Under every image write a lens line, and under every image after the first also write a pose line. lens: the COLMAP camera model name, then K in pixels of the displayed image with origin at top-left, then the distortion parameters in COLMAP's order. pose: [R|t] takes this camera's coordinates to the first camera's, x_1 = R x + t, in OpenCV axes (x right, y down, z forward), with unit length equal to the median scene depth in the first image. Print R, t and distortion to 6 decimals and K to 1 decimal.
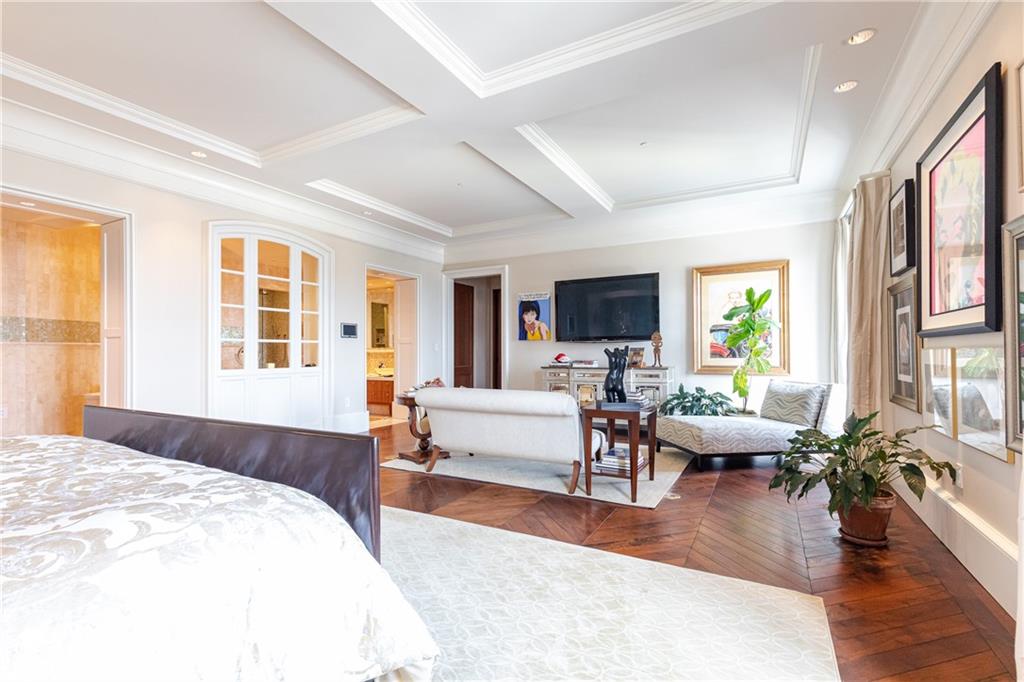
lens RADIAL K [[460.7, 0, 510.2], [0, 460.7, 349.1], [0, 0, 1]] dist [0.004274, -0.000485]
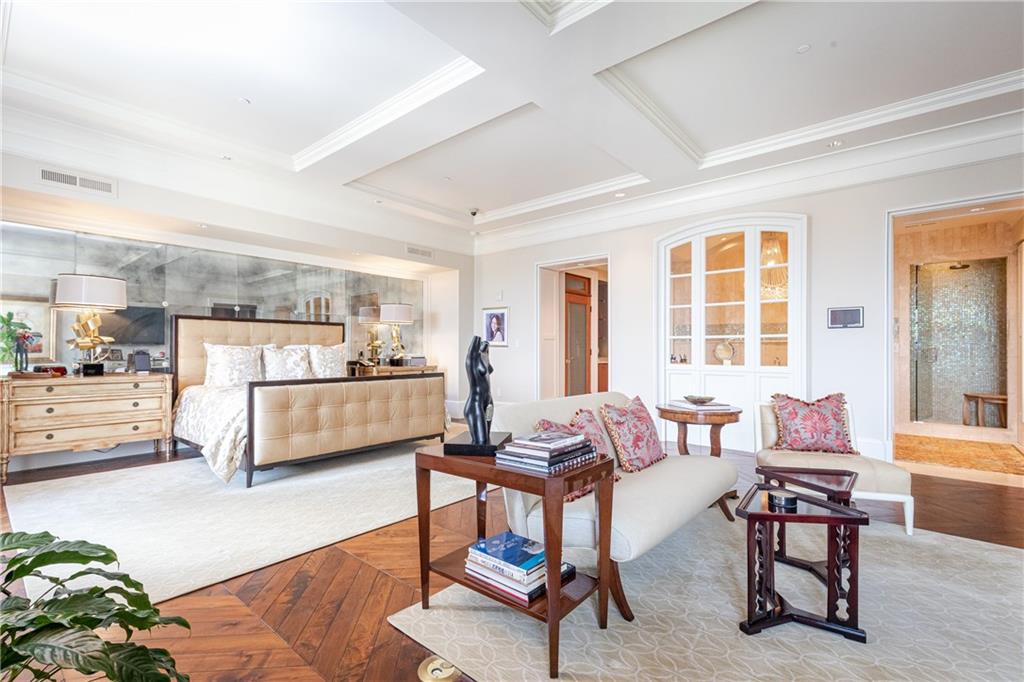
lens RADIAL K [[460.7, 0, 510.2], [0, 460.7, 349.1], [0, 0, 1]] dist [0.004274, -0.000485]
pose [[-0.206817, 0.000472, -0.978379, 0.528374], [0.004842, 0.999988, -0.000541, 0.006522], [0.978368, -0.004849, -0.206817, 0.782229]]
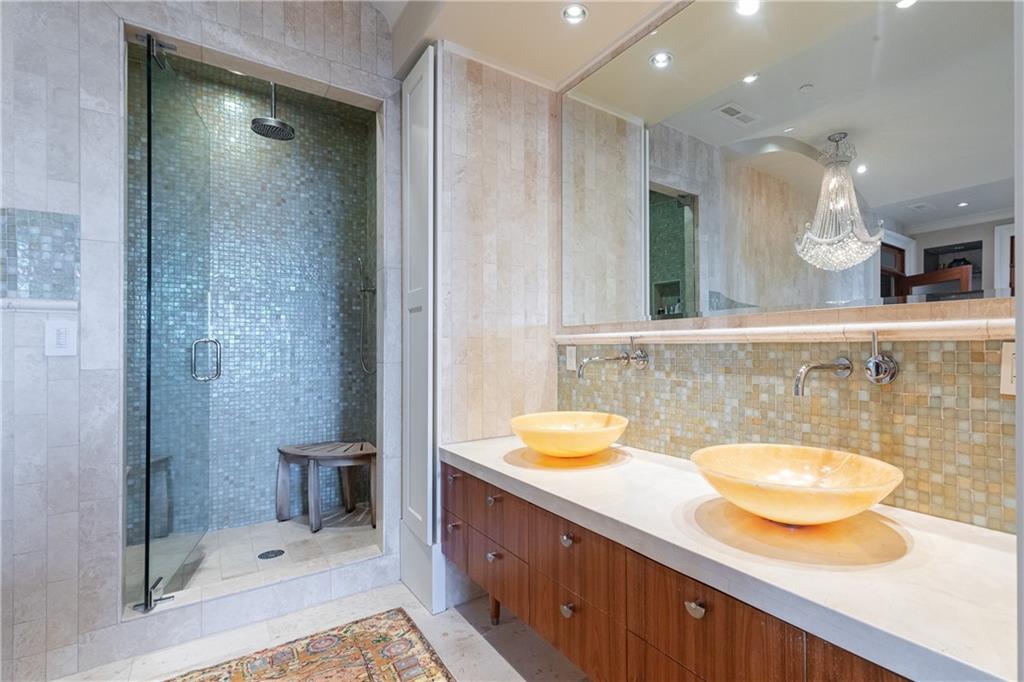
lens RADIAL K [[483.7, 0, 571.0], [0, 483.7, 346.4], [0, 0, 1]] dist [0.003078, 0.000003]
pose [[0.909548, 0.001515, -0.415596, -0.424844], [-0.000782, 0.999998, 0.001935, 0.012857], [0.415598, -0.001435, 0.909547, 1.364835]]
